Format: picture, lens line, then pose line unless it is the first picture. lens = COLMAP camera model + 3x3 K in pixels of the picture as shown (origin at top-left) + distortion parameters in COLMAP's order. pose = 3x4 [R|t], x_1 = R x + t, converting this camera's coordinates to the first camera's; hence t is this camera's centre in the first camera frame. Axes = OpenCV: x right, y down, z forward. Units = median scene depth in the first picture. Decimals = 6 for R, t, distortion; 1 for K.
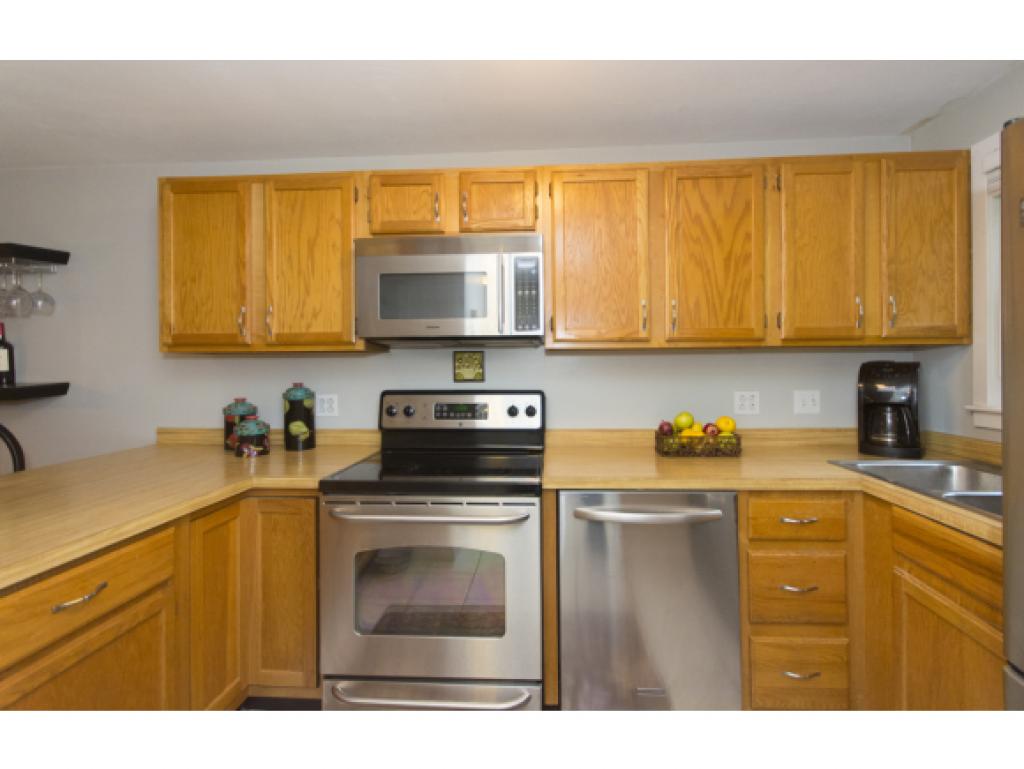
lens RADIAL K [[464.3, 0, 512.0], [0, 464.3, 384.5], [0, 0, 1]] dist [-0.000444, 0.000061]
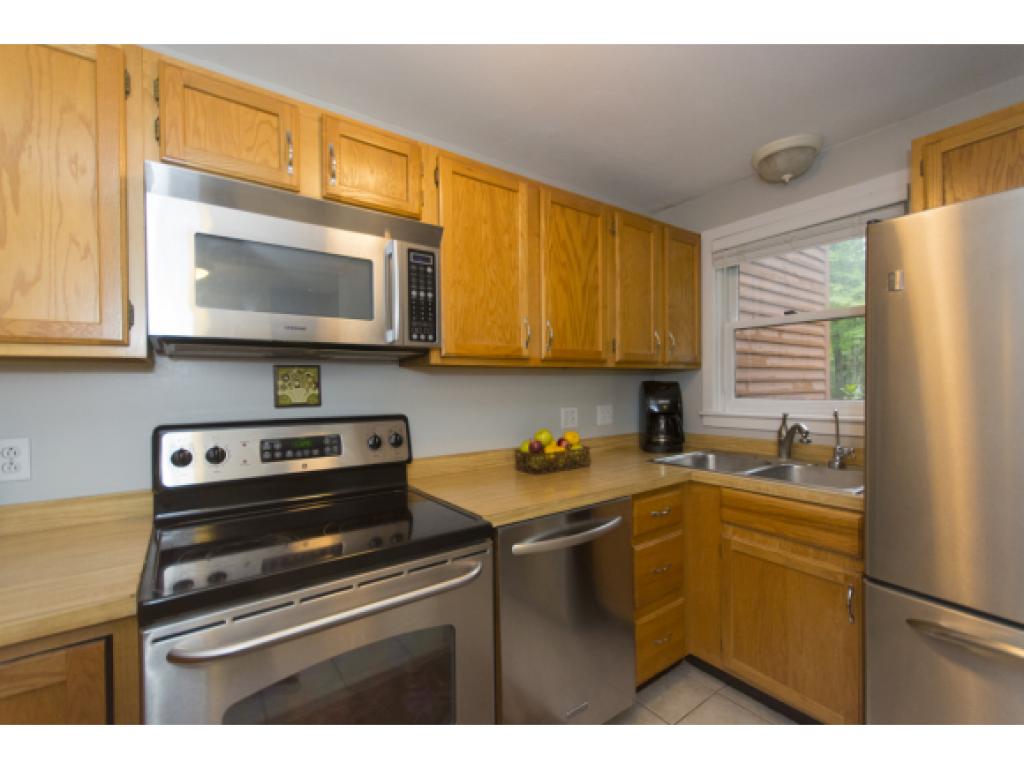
lens RADIAL K [[455.1, 0, 511.6], [0, 455.1, 404.8], [0, 0, 1]] dist [0.001805, 0.000324]
pose [[0.762479, -0.029189, 0.646354, -0.357079], [0.030056, 0.999501, 0.009681, -0.007332], [-0.646315, 0.012045, 0.762976, 0.283597]]
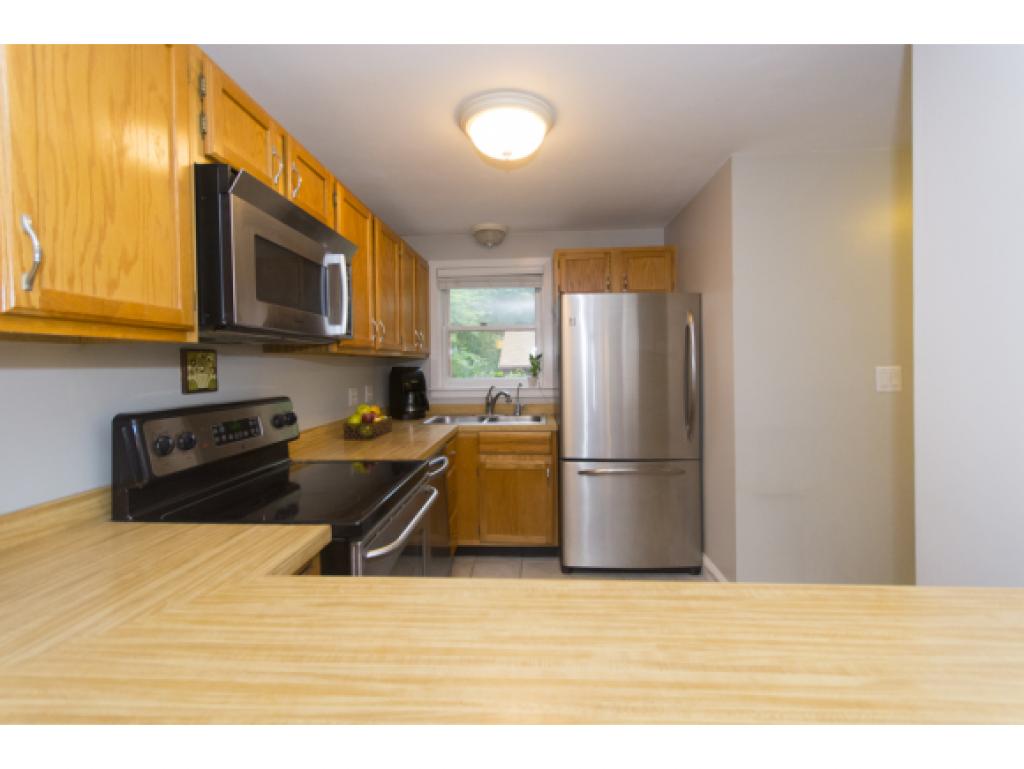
lens RADIAL K [[455.1, 0, 511.6], [0, 455.1, 404.8], [0, 0, 1]] dist [0.001805, 0.000324]
pose [[-0.018807, -0.078300, 0.996752, -0.956727], [0.049343, 0.995641, 0.079143, -0.022514], [-0.998605, 0.050671, -0.014862, 0.637066]]
